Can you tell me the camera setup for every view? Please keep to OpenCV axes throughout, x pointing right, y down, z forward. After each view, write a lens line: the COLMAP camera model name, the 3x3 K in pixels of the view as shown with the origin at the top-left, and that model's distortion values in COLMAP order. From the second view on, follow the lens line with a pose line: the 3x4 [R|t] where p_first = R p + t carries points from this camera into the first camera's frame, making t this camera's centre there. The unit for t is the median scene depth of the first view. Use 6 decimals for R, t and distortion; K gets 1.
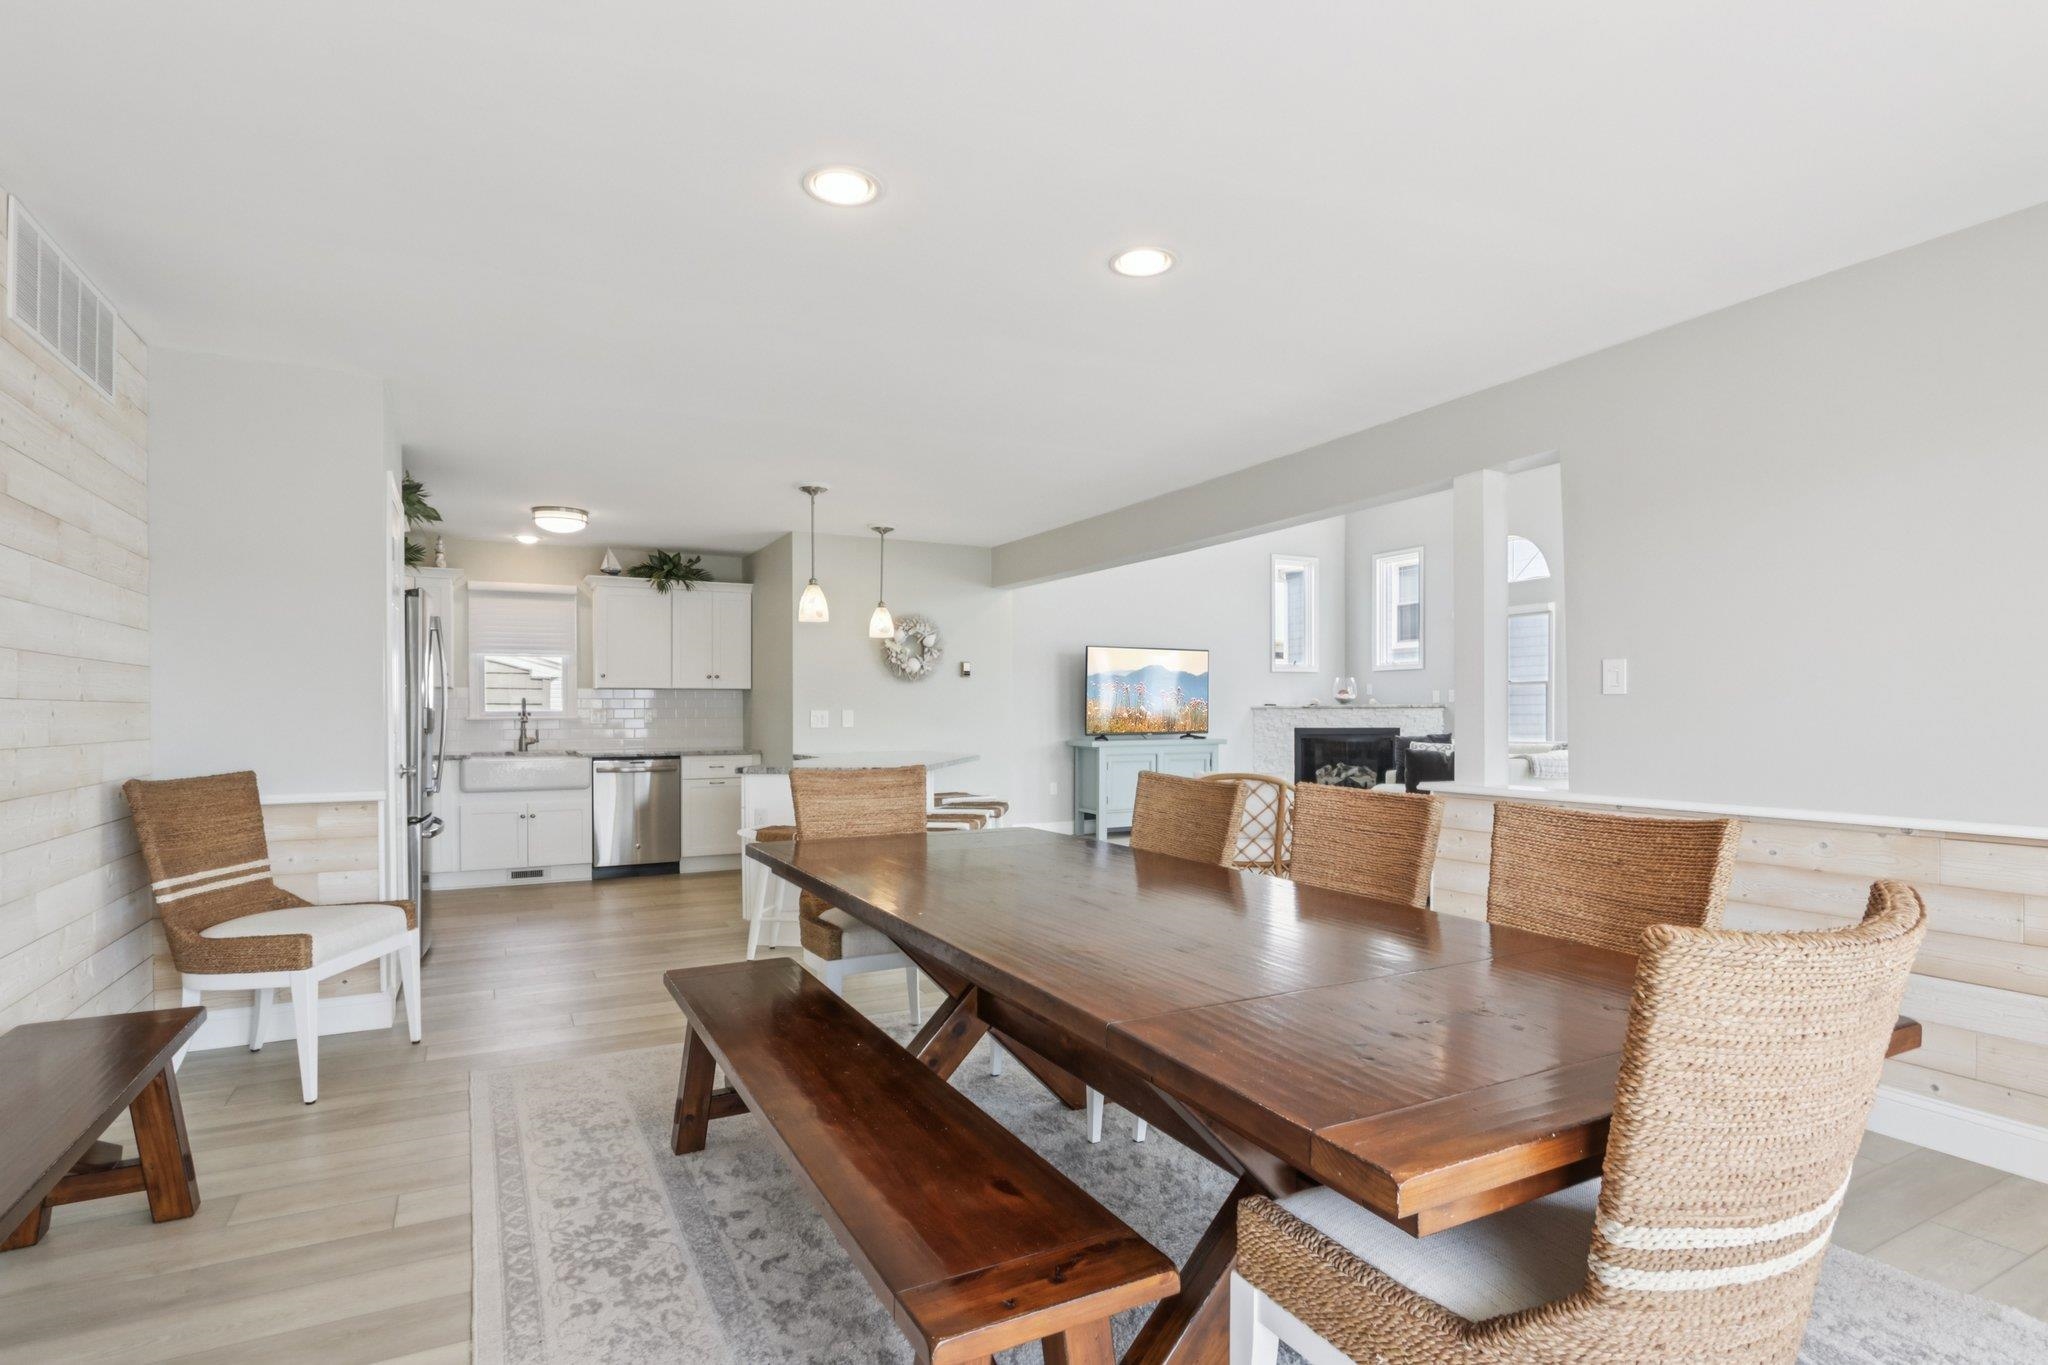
lens RADIAL K [[1026.6, 0, 1020.9], [0, 1026.6, 714.4], [0, 0, 1]] dist [-0.025752, 0.000075]
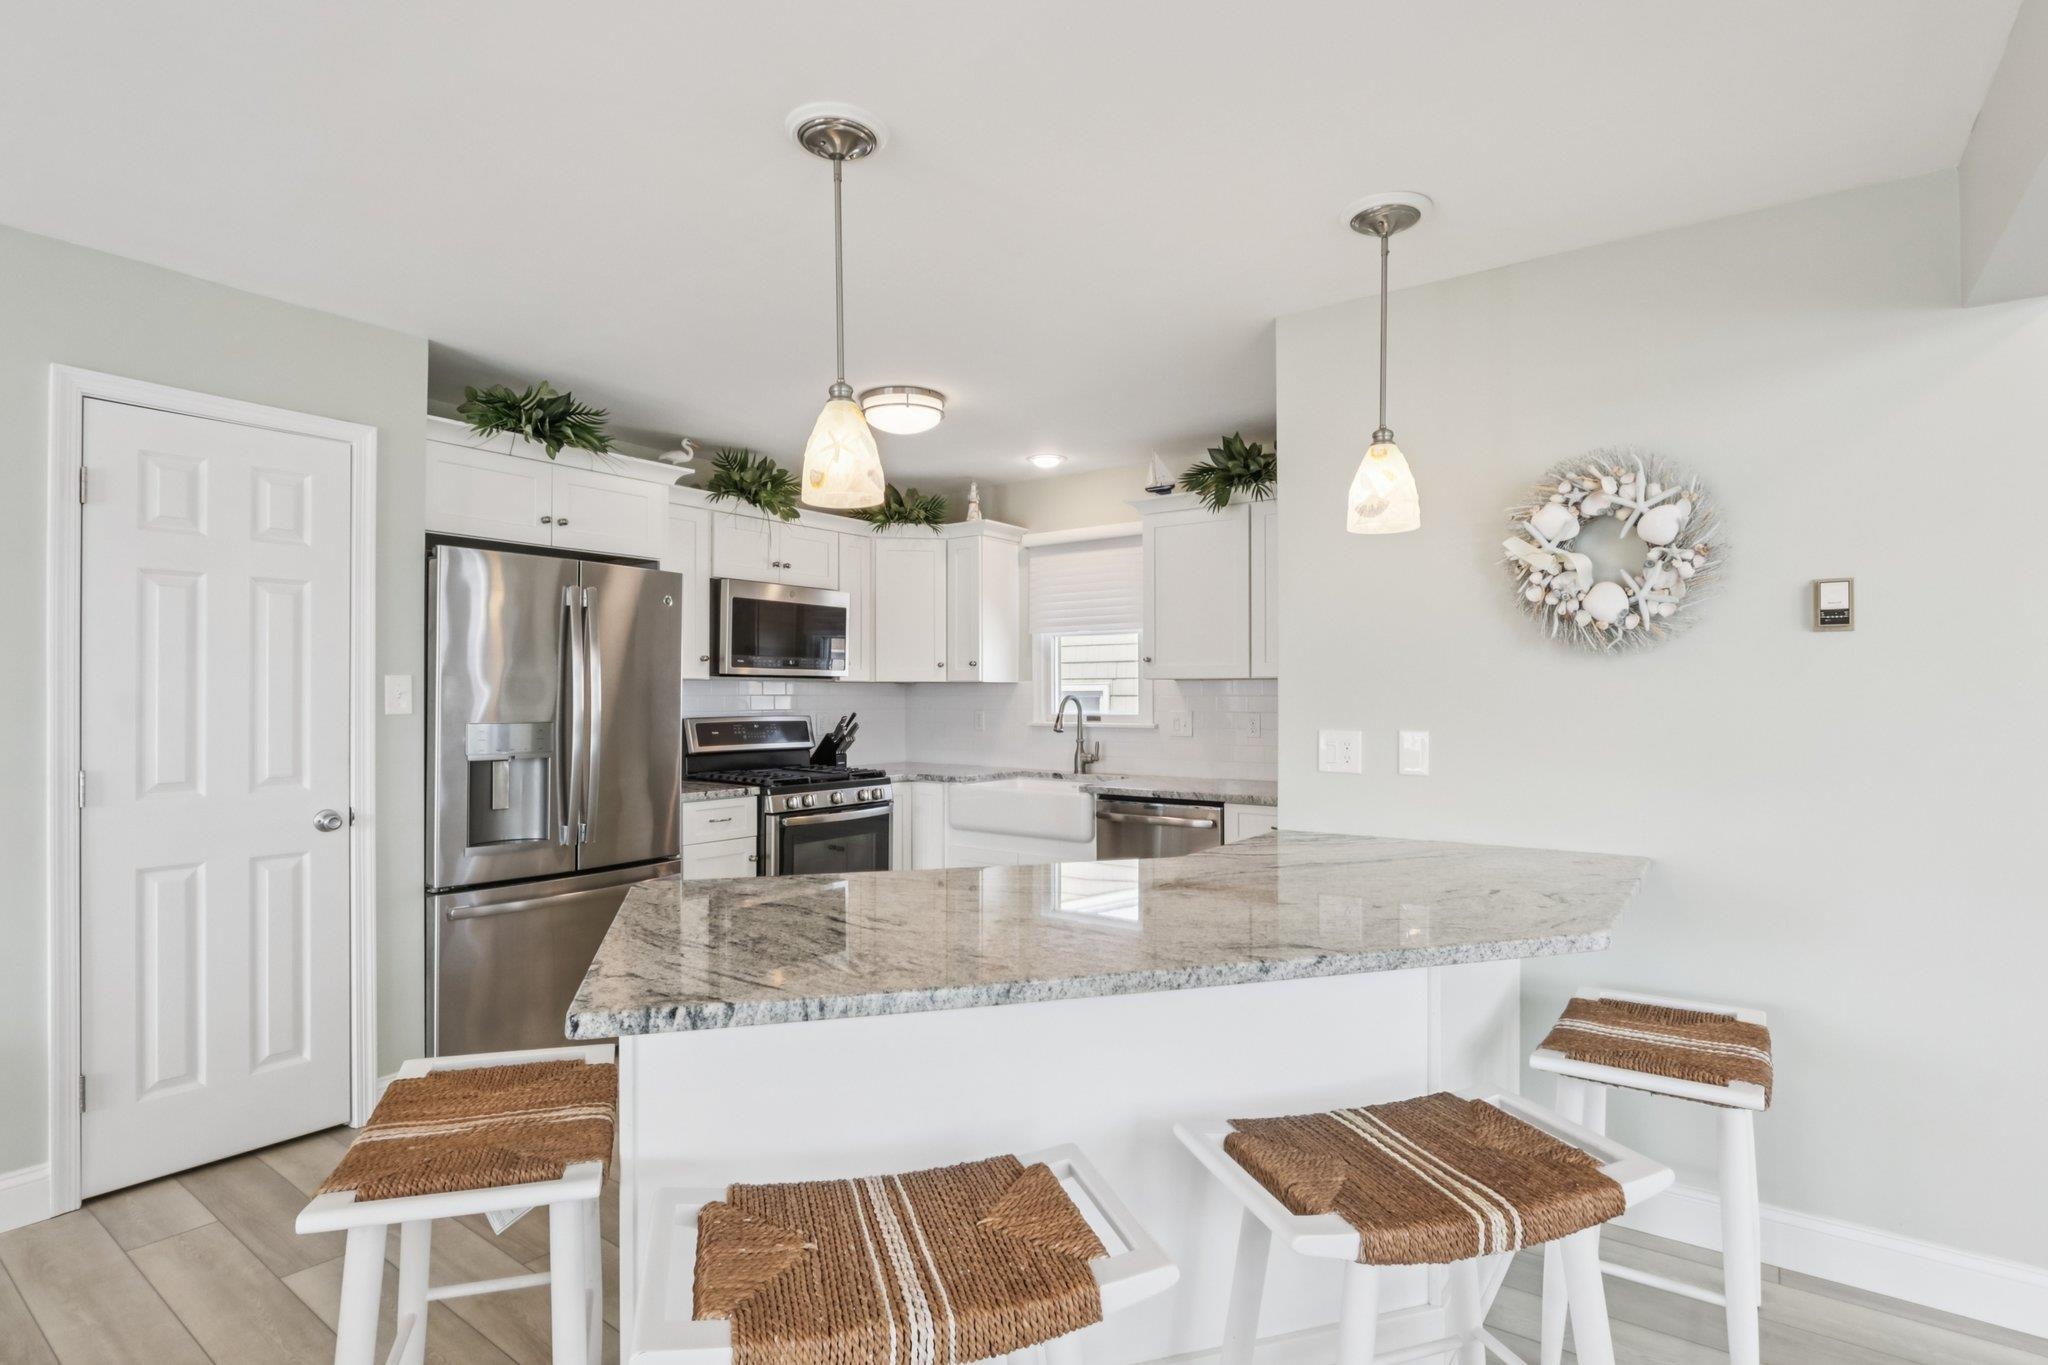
lens RADIAL K [[1005.6, 0, 1016.9], [0, 1005.6, 692.5], [0, 0, 1]] dist [-0.029252, 0.013900]
pose [[0.434741, 0.000681, -0.900555, 0.101272], [-0.003242, 0.999994, -0.000809, -0.016904], [0.900550, 0.003271, 0.434740, 0.649091]]
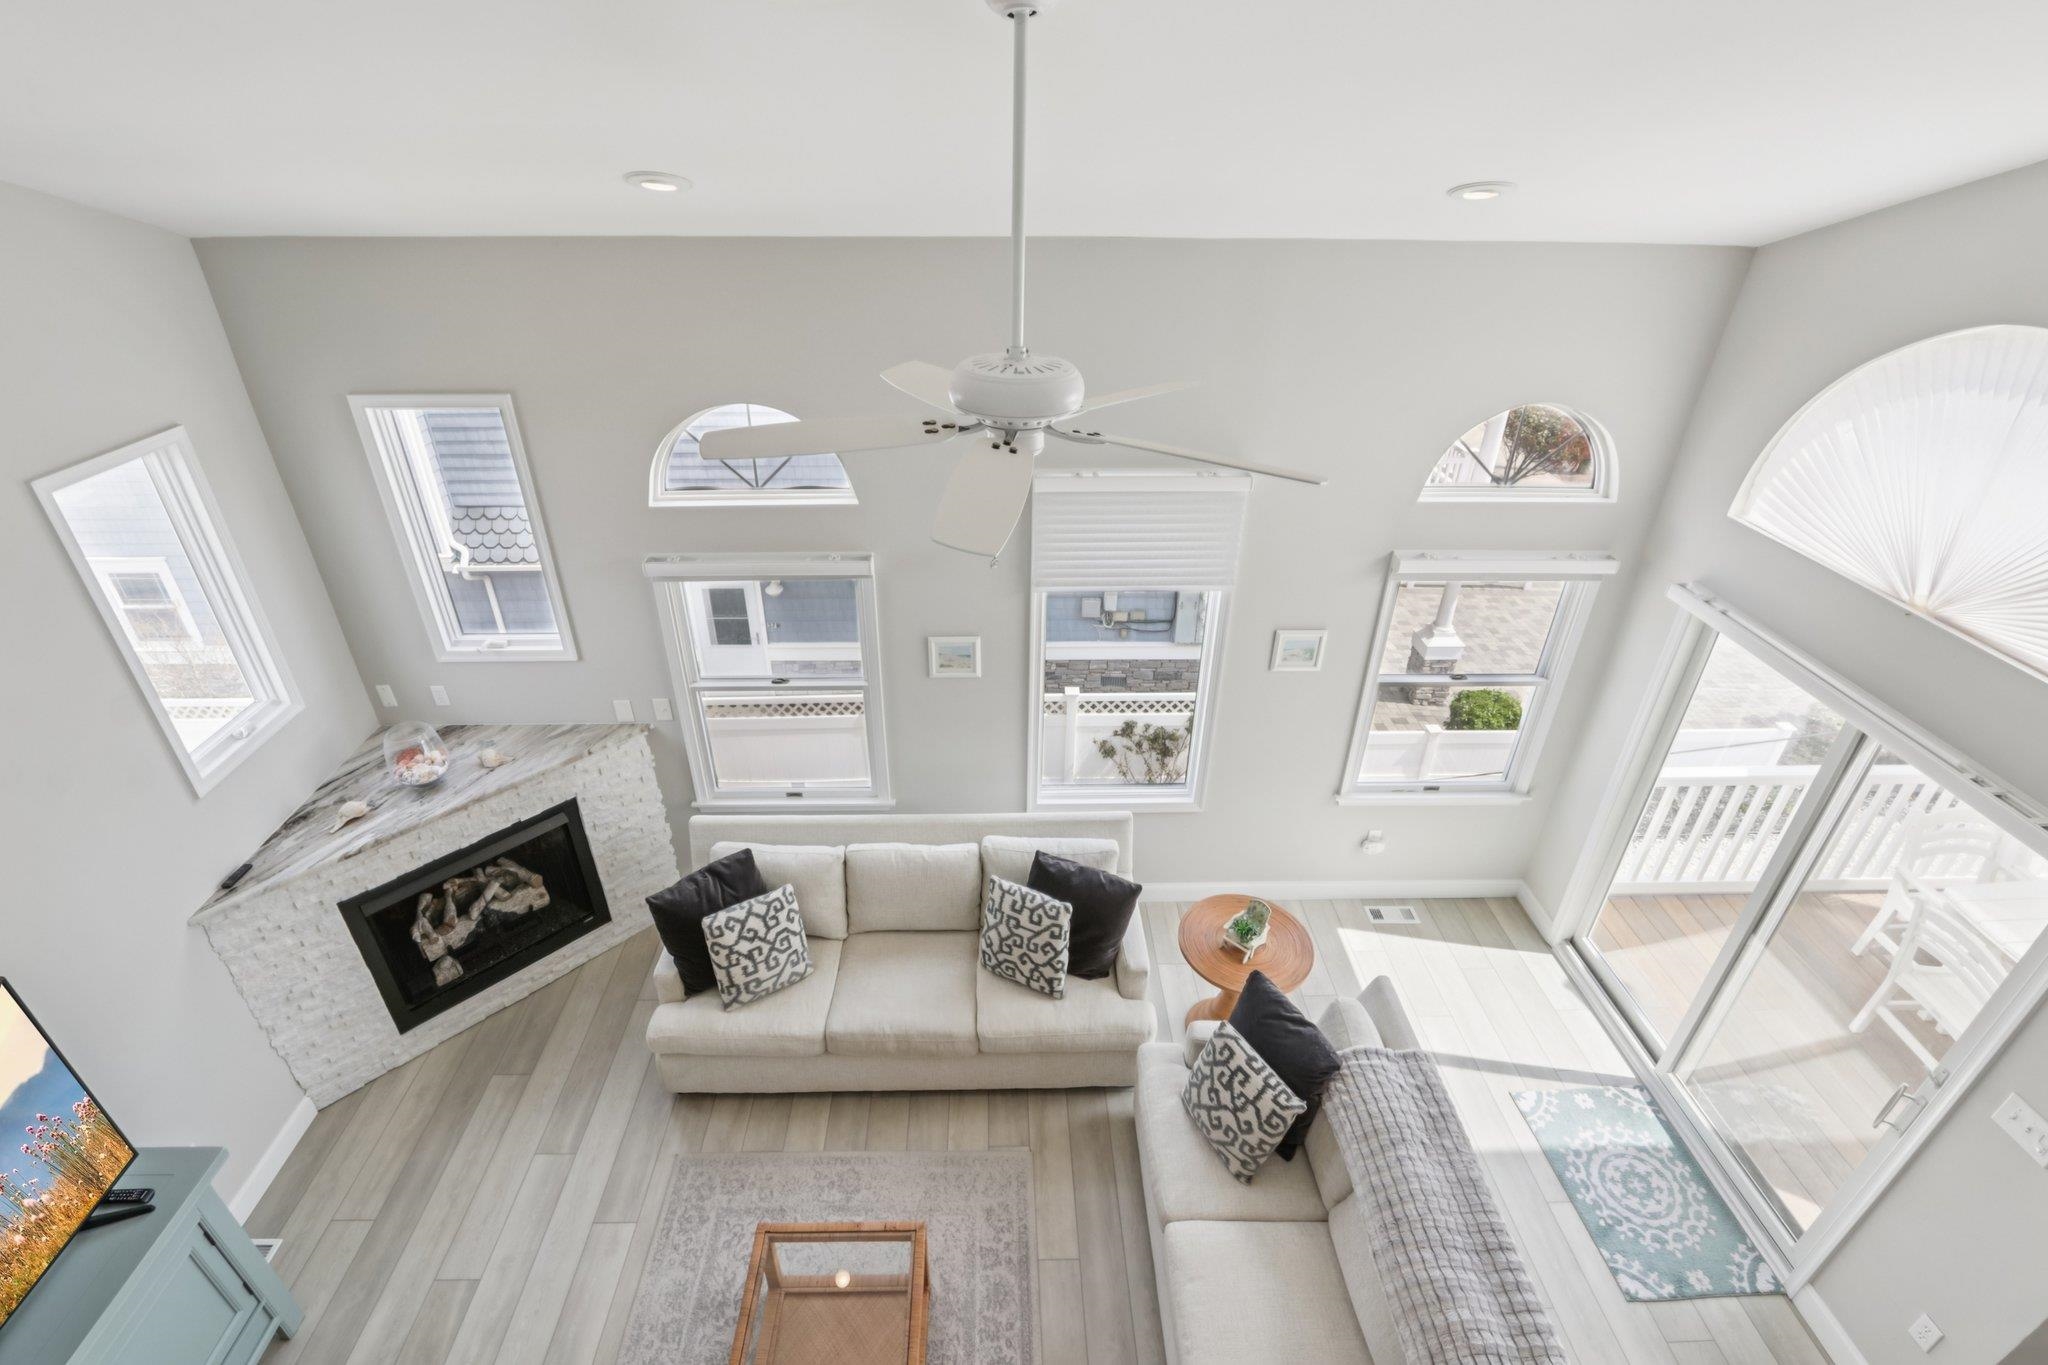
lens RADIAL K [[944.8, 0, 1012.2], [0, 944.8, 694.8], [0, 0, 1]] dist [-0.014146, 0.000055]
pose [[0.447746, -0.456203, 0.769027, 0.193227], [-0.007774, 0.858036, 0.513531, -0.347481], [-0.894127, -0.235910, 0.380636, 0.887607]]
